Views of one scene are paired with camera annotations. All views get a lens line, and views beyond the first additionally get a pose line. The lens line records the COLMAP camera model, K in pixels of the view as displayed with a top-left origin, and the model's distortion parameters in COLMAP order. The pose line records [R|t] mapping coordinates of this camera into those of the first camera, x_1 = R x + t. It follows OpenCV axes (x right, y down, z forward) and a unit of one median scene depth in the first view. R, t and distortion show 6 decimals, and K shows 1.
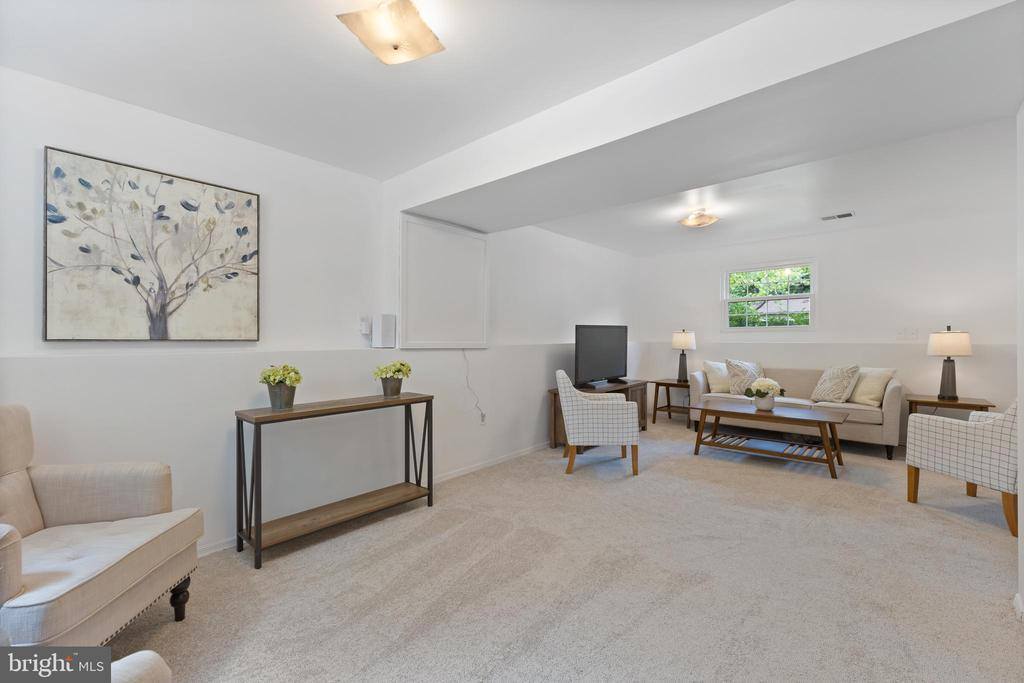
lens RADIAL K [[438.2, 0, 512.0], [0, 438.2, 341.5], [0, 0, 1]] dist [0.000146, 0.000026]
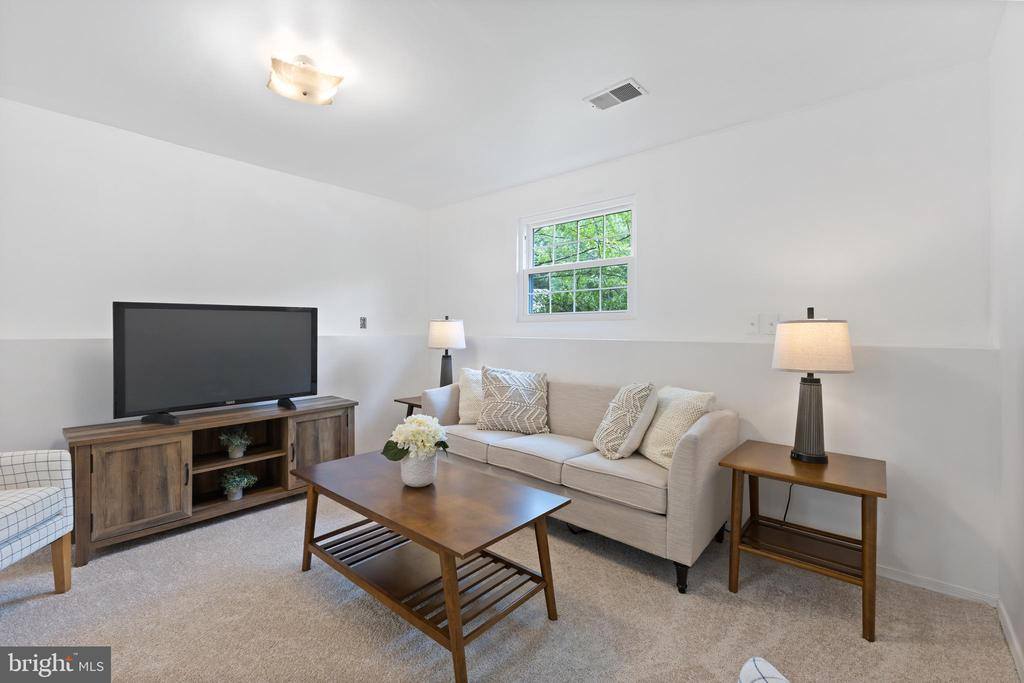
lens RADIAL K [[444.9, 0, 506.2], [0, 444.9, 336.4], [0, 0, 1]] dist [0.002393, 0.000879]
pose [[0.999888, 0.006952, 0.013223, 0.614453], [-0.007045, 0.999951, 0.006981, -0.005086], [-0.013174, -0.007074, 0.999888, 0.484833]]
